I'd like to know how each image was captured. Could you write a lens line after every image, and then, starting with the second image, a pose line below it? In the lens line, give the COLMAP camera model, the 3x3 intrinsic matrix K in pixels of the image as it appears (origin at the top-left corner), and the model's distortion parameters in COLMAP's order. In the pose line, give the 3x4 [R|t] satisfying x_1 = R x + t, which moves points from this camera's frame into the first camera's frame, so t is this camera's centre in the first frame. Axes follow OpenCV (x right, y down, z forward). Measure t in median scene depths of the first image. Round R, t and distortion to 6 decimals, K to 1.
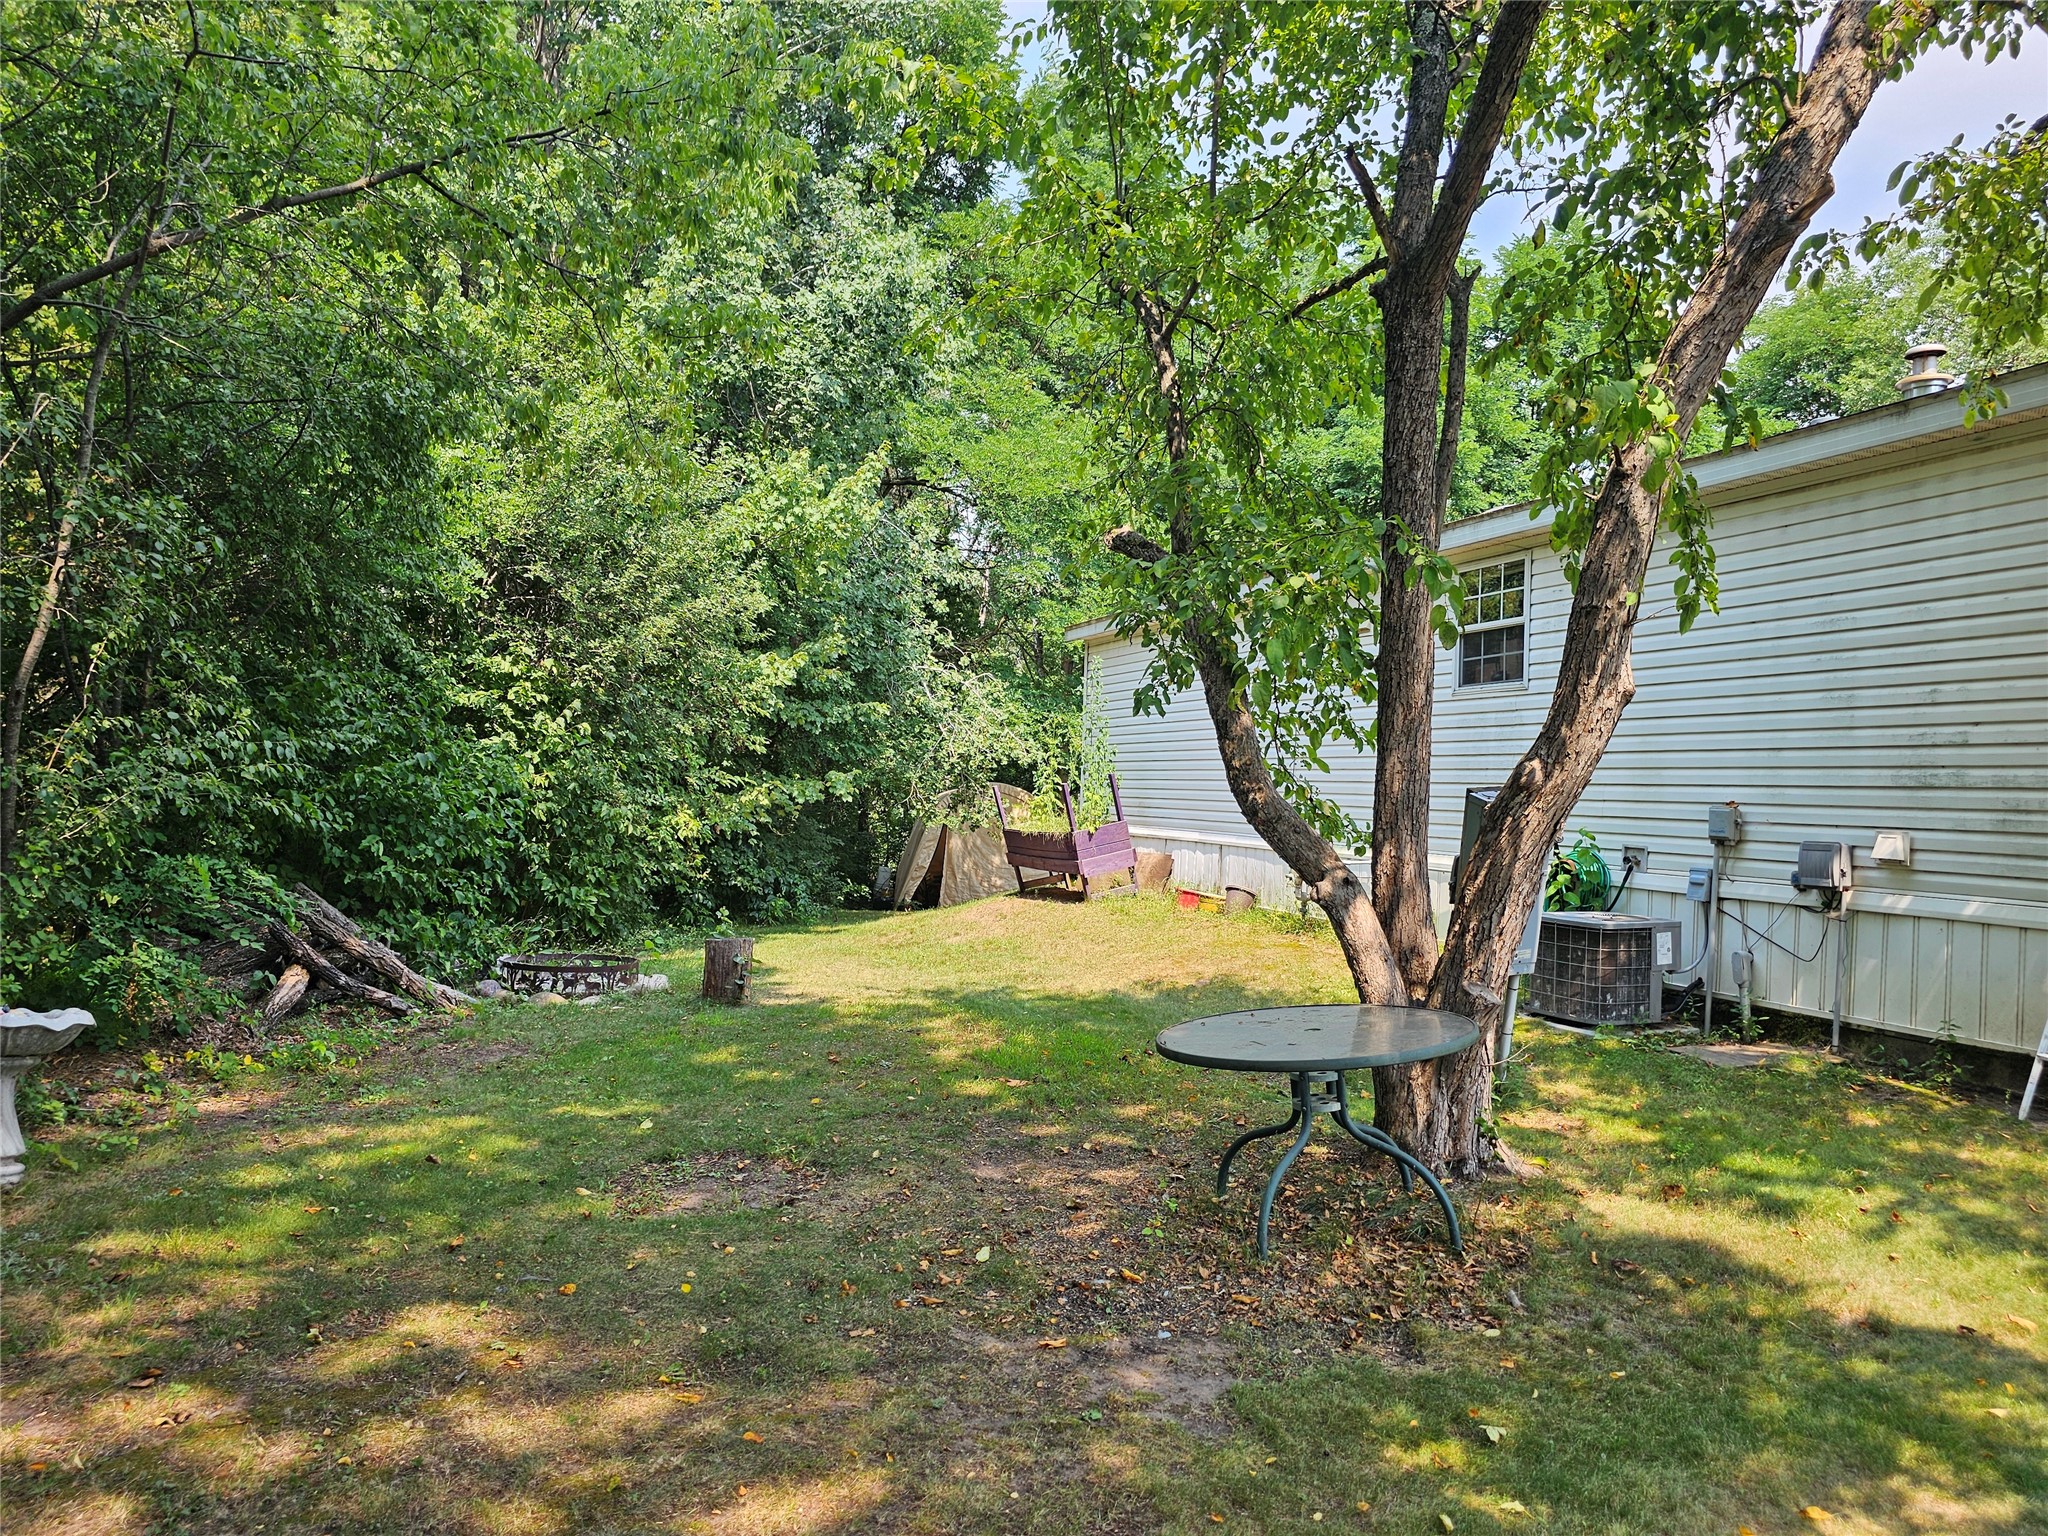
lens RADIAL K [[1366.2, 0, 1039.5], [0, 1366.2, 783.2], [0, 0, 1]] dist [0.049234, -0.032418]
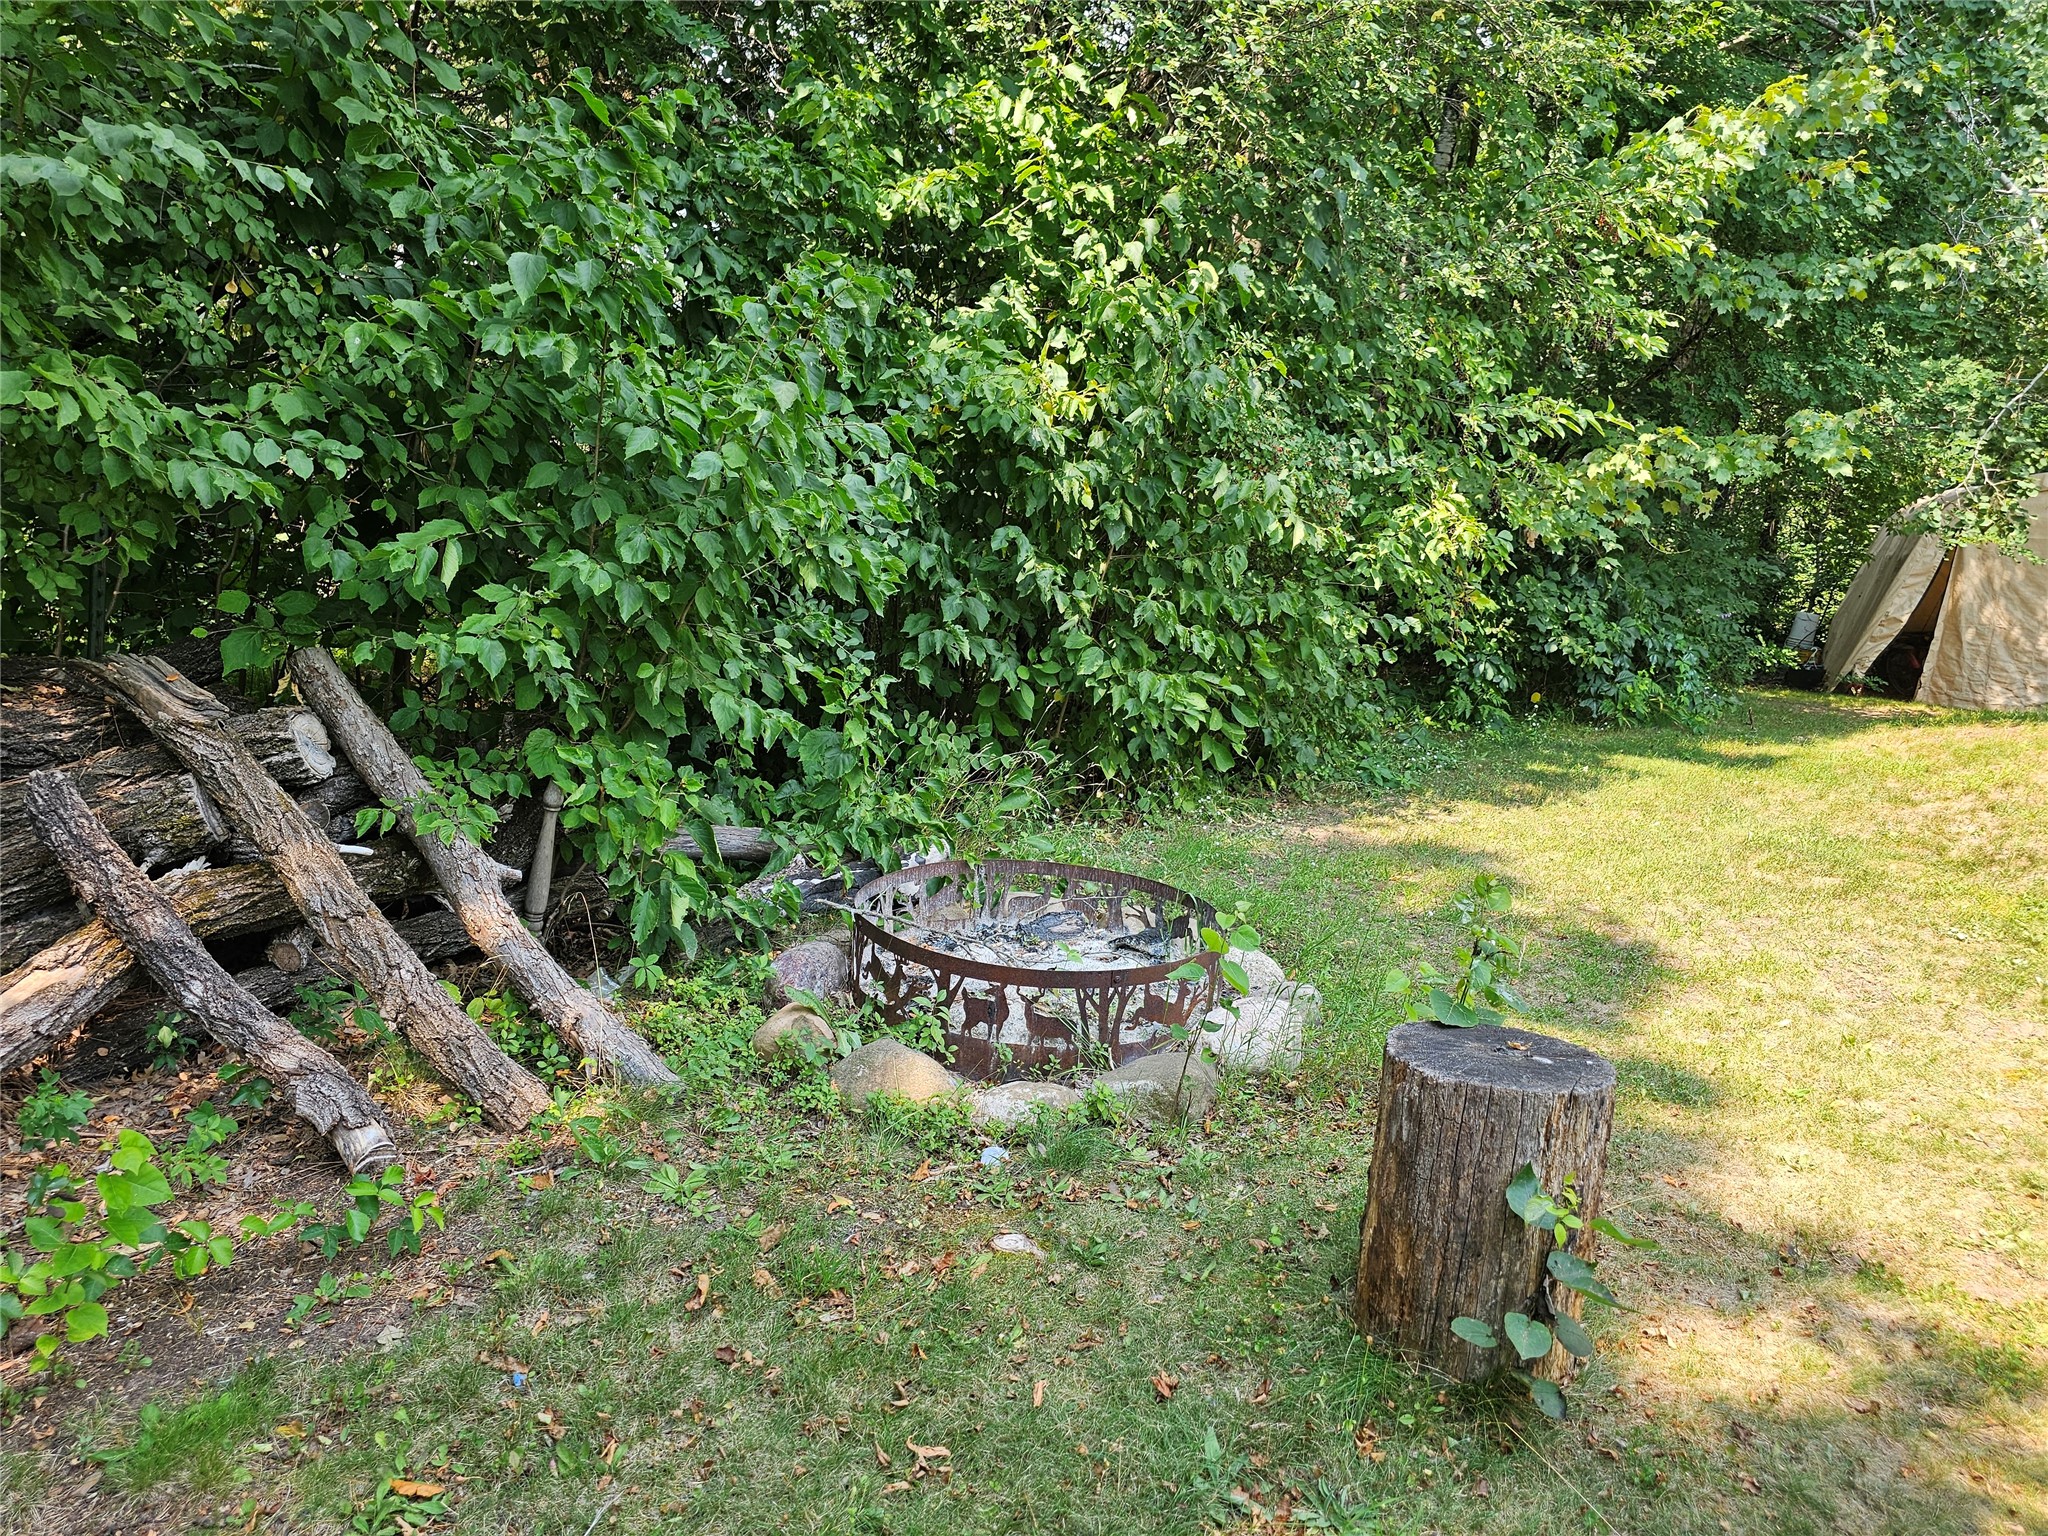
lens RADIAL K [[1366.2, 0, 1028.6], [0, 1366.2, 807.2], [0, 0, 1]] dist [0.049234, -0.032418]
pose [[0.833468, 0.122428, -0.538835, -0.168039], [-0.002299, 0.975906, 0.218179, 0.030195], [0.552563, -0.180607, 0.813668, 0.757364]]
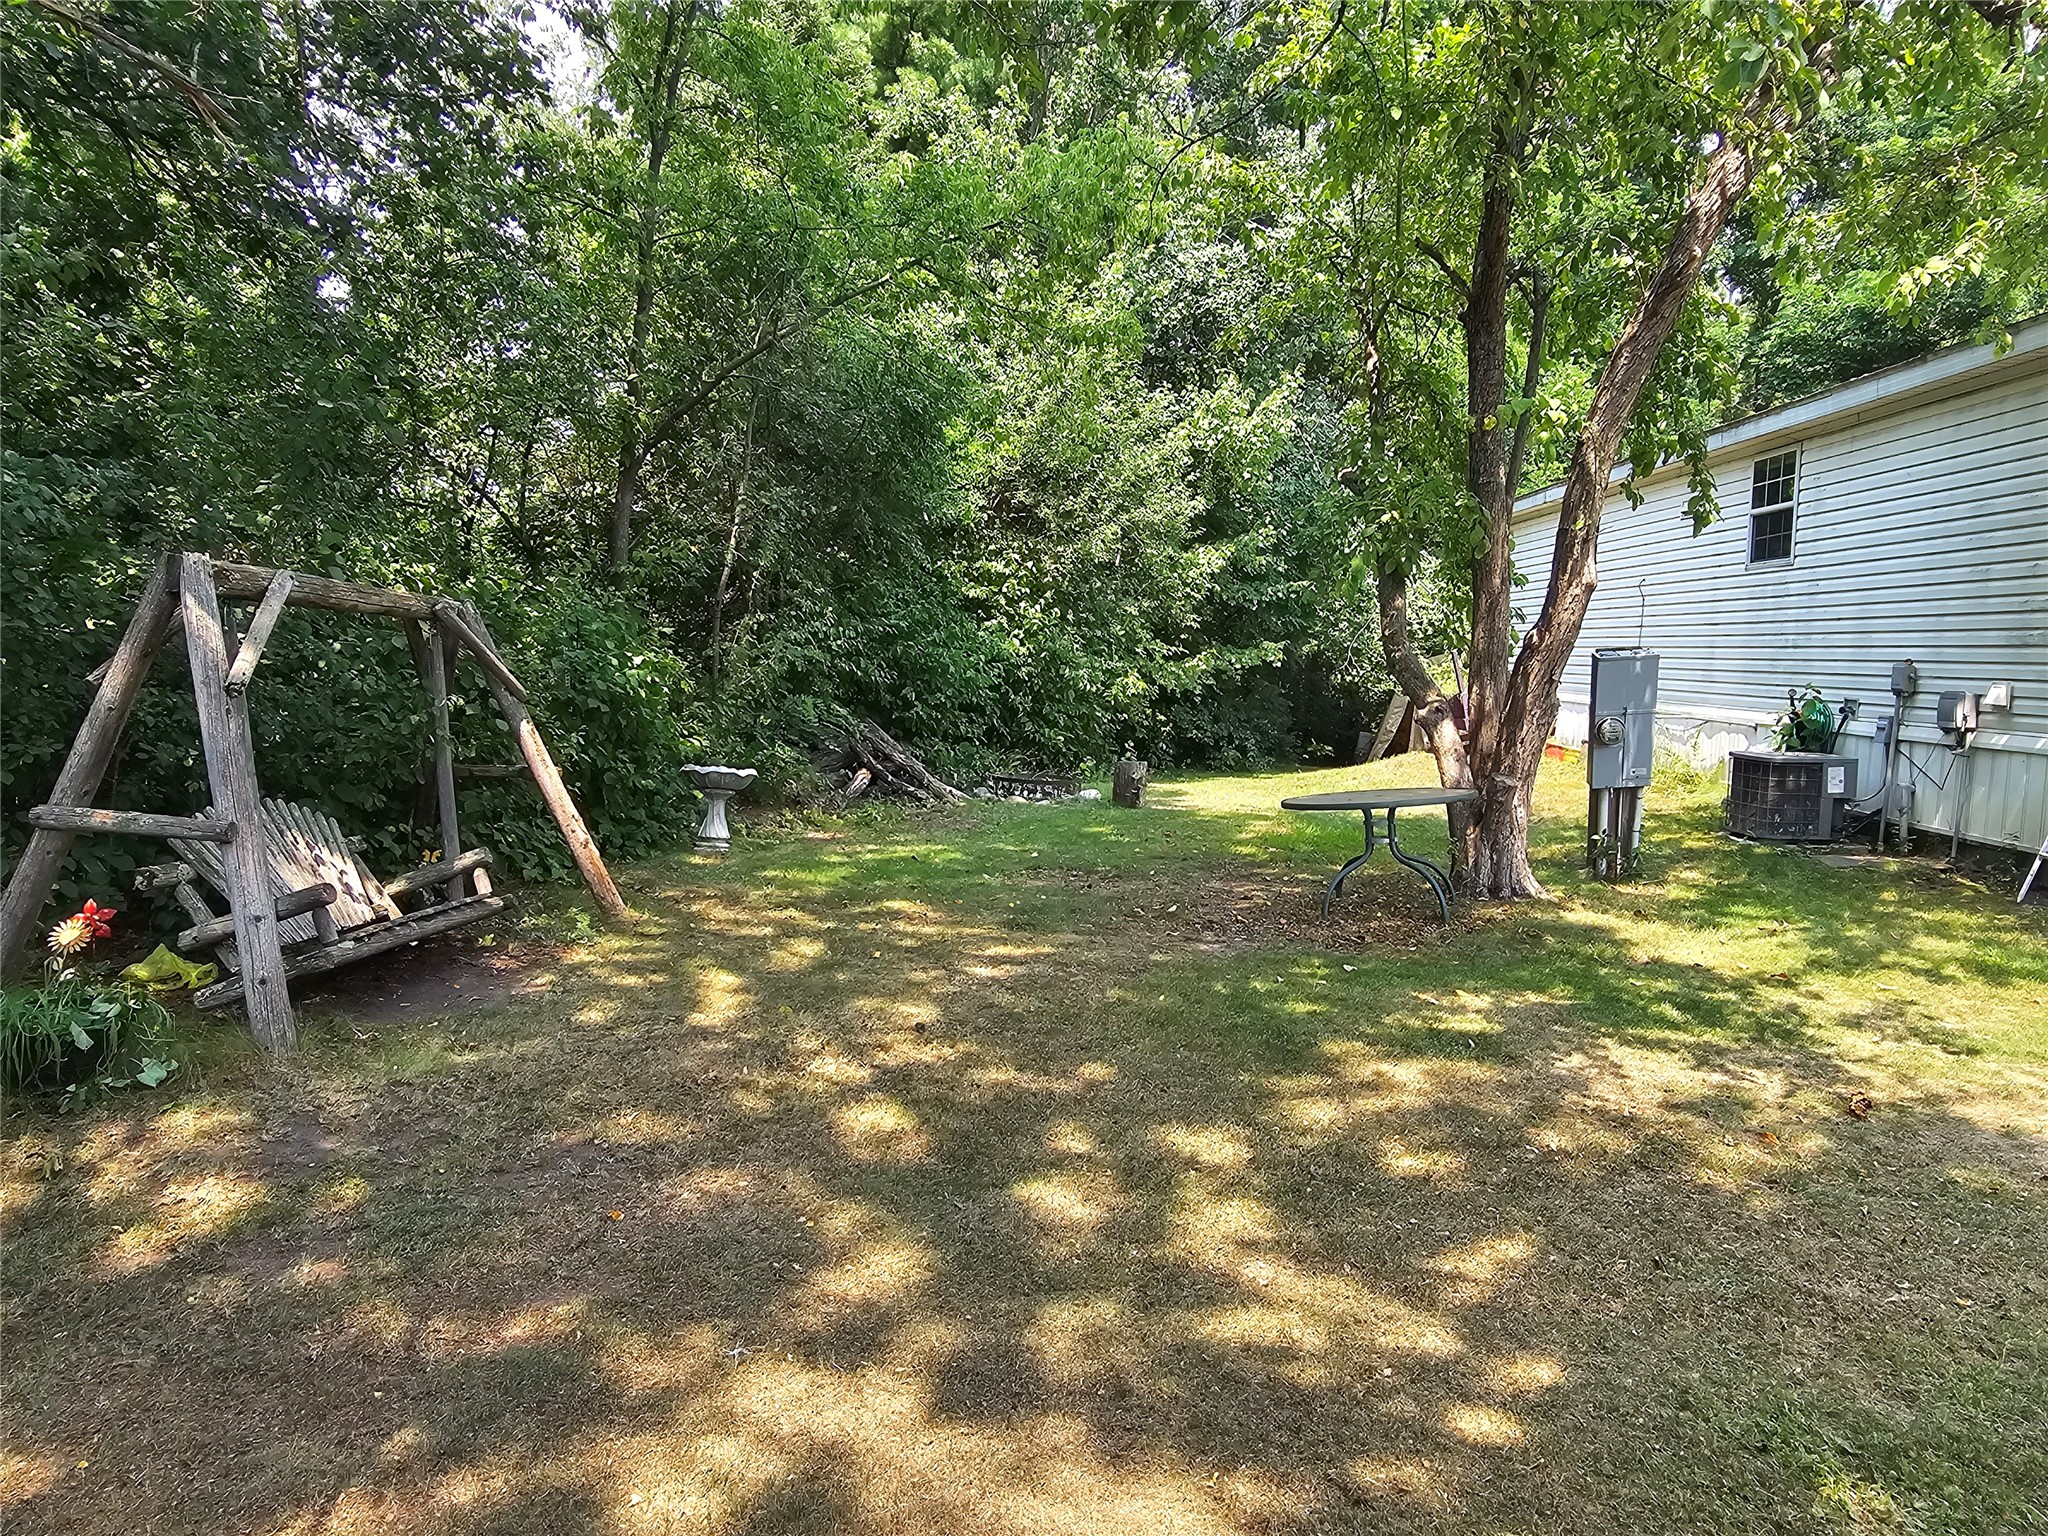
lens RADIAL K [[1396.5, 0, 1038.3], [0, 1396.5, 766.2], [0, 0, 1]] dist [-0.005603, -0.007355]
pose [[0.921362, 0.024118, -0.387957, 0.232257], [0.006456, 0.996986, 0.077313, 0.006274], [0.388652, -0.073738, 0.918429, -0.340376]]
